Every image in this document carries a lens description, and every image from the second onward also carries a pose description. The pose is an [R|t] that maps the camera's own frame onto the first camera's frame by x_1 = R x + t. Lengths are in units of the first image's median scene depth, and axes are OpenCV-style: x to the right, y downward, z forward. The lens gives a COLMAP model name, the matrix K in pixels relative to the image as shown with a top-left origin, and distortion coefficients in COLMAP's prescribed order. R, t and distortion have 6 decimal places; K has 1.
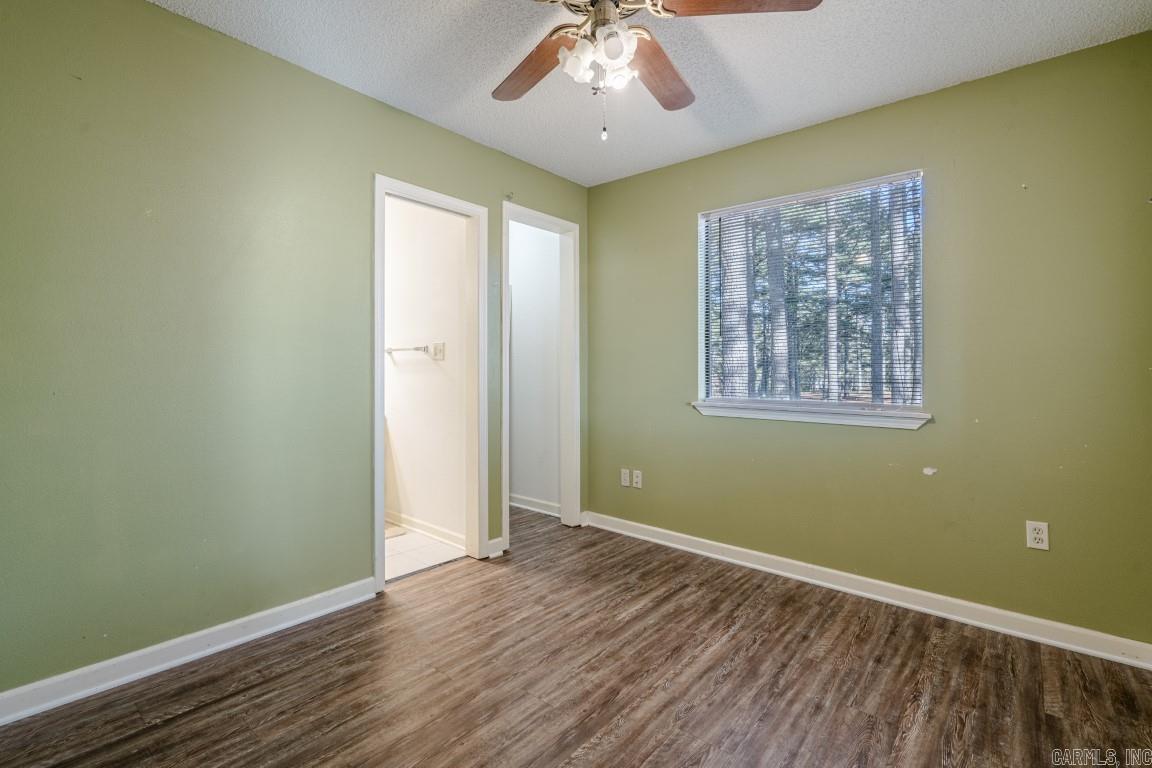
lens RADIAL K [[526.7, 0, 569.6], [0, 526.7, 375.5], [0, 0, 1]] dist [-0.007088, 0.001862]
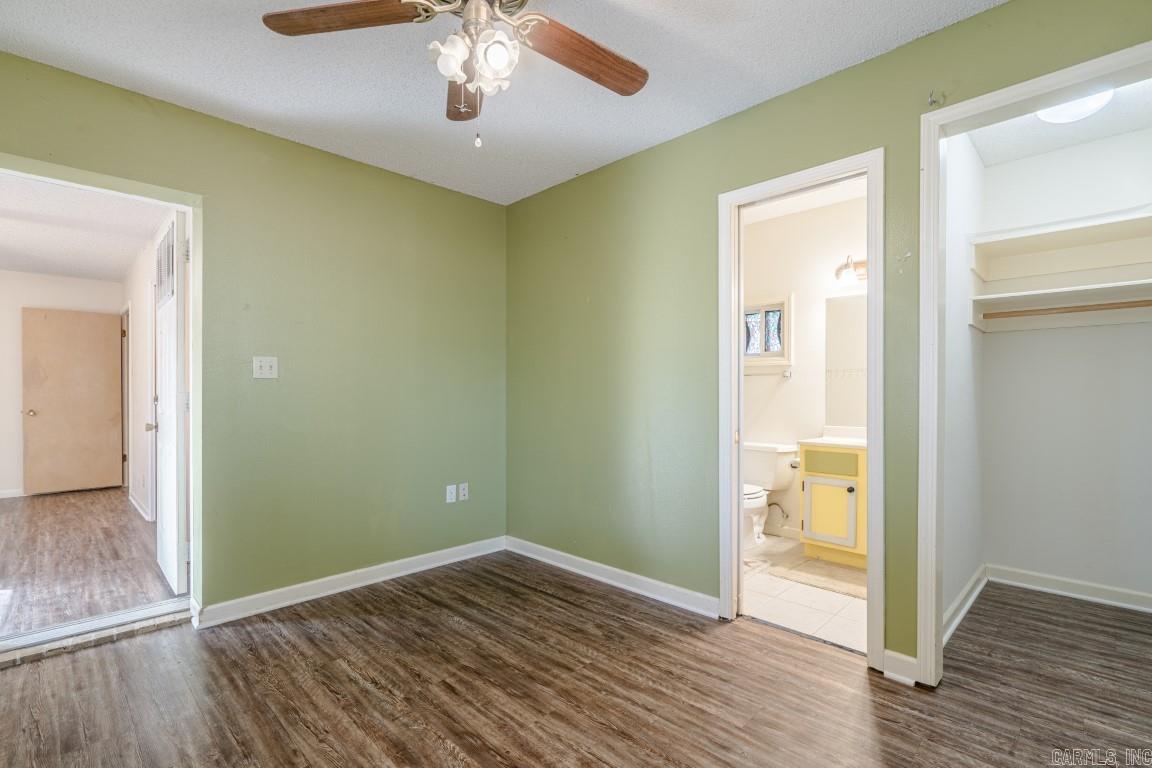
lens RADIAL K [[526.7, 0, 569.3], [0, 526.7, 394.0], [0, 0, 1]] dist [-0.007088, 0.001862]
pose [[-0.071813, -0.005390, -0.997404, 0.784992], [-0.008289, 0.999954, -0.004807, 0.002955], [0.997384, 0.007922, -0.071854, 0.960075]]
